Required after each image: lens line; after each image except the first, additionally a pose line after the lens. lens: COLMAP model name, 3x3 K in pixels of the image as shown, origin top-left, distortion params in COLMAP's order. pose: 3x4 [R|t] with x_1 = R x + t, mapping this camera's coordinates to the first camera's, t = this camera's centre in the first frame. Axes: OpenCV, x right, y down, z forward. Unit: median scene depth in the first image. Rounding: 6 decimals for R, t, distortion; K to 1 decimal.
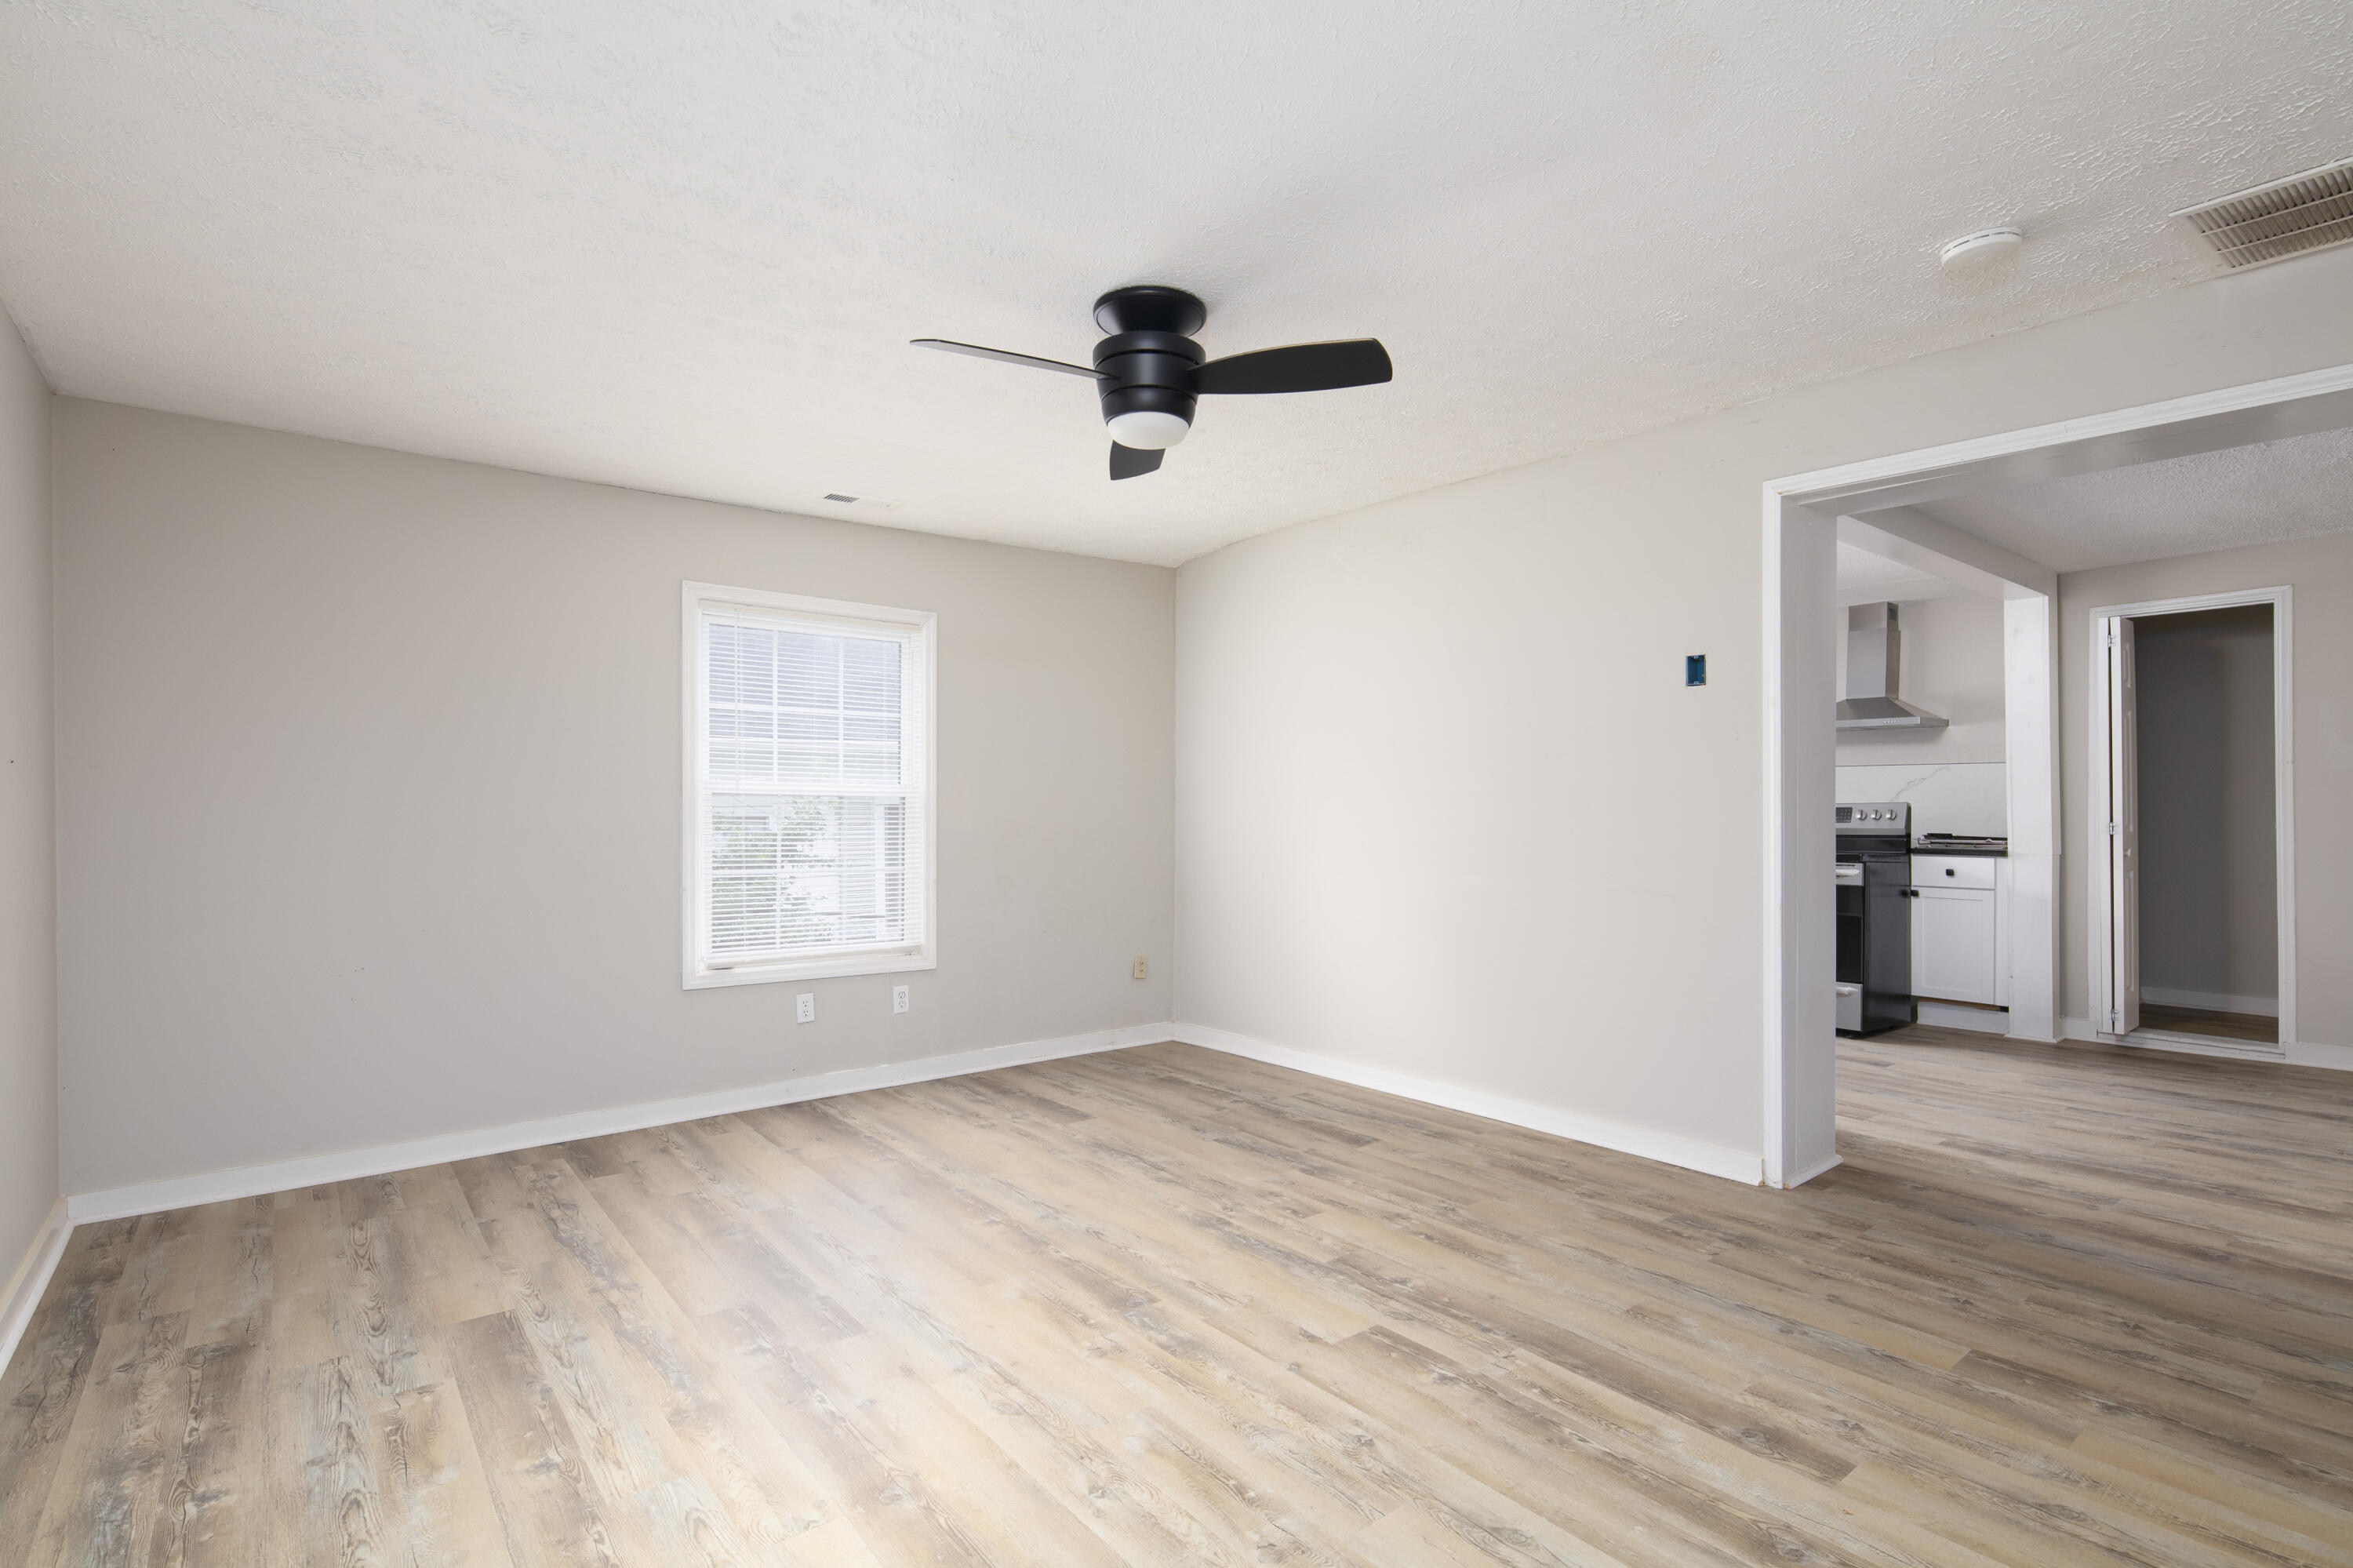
lens RADIAL K [[1141.8, 0, 1166.5], [0, 1141.8, 806.2], [0, 0, 1]] dist [0.002629, -0.004266]
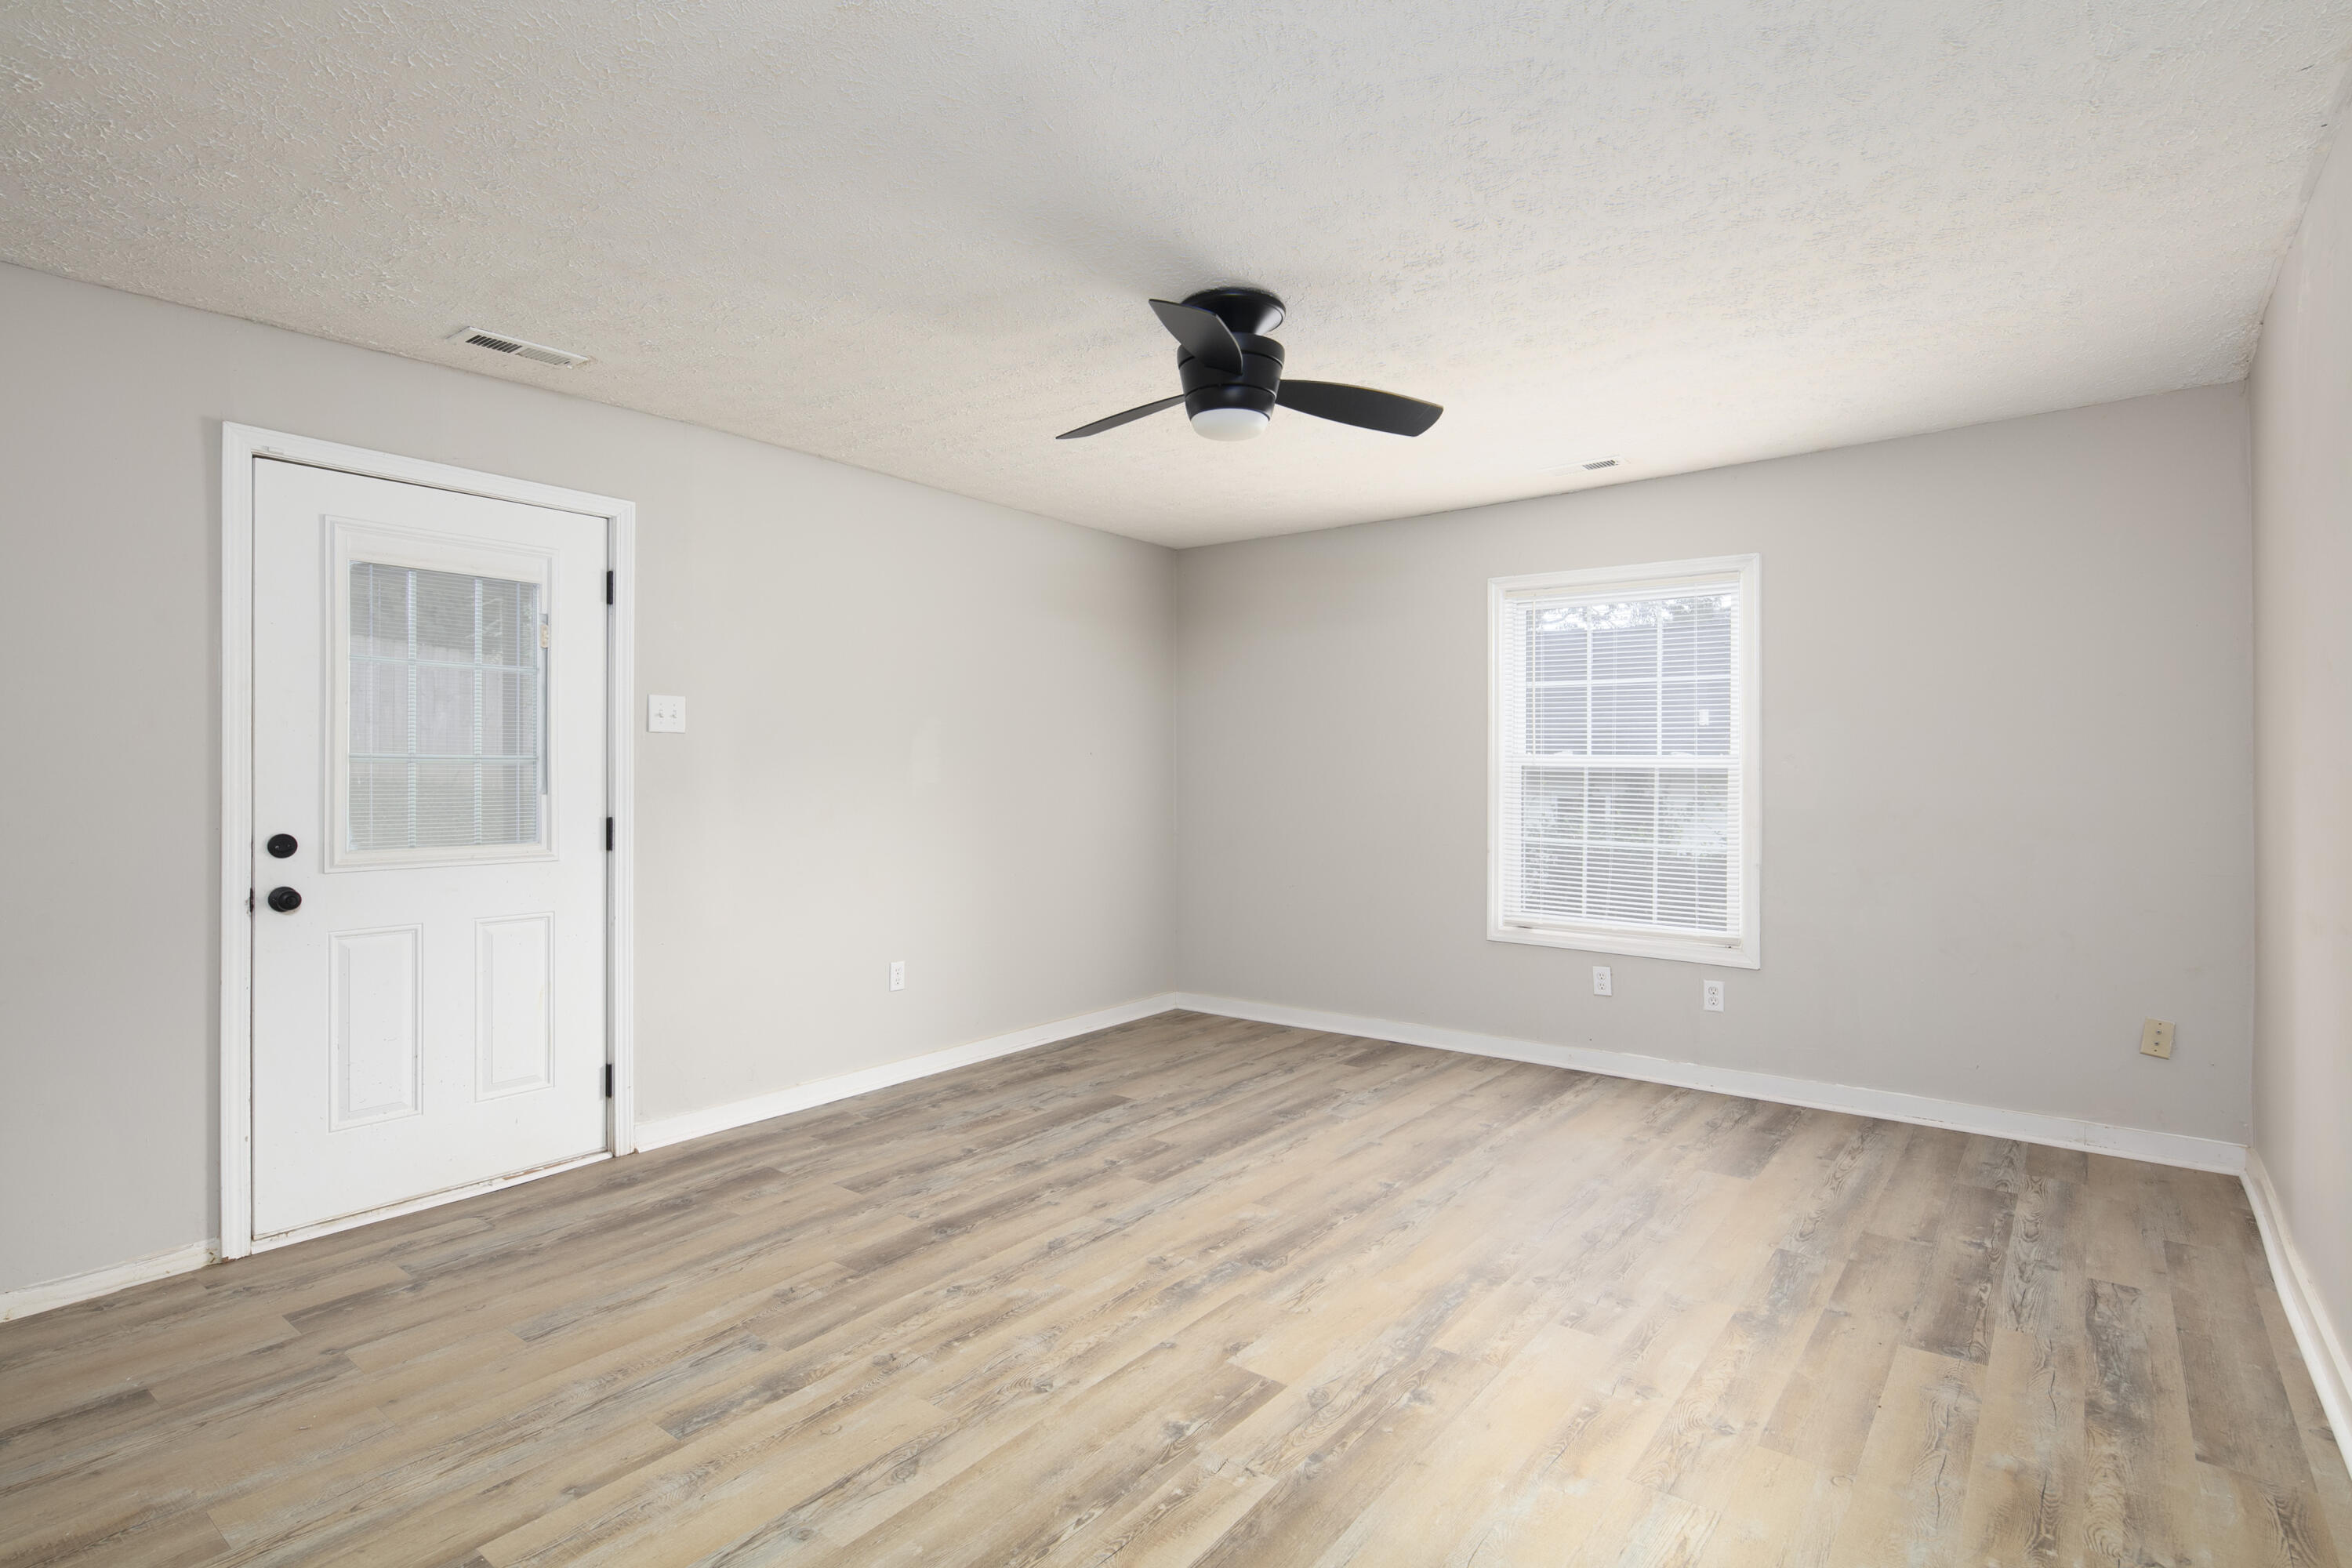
lens RADIAL K [[1141.2, 0, 1165.8], [0, 1141.2, 771.4], [0, 0, 1]] dist [0.002629, -0.004266]
pose [[0.230886, 0.001272, -0.972980, 0.716274], [-0.001986, 0.999998, 0.000836, -0.007688], [0.972979, 0.001739, 0.230888, 0.507370]]
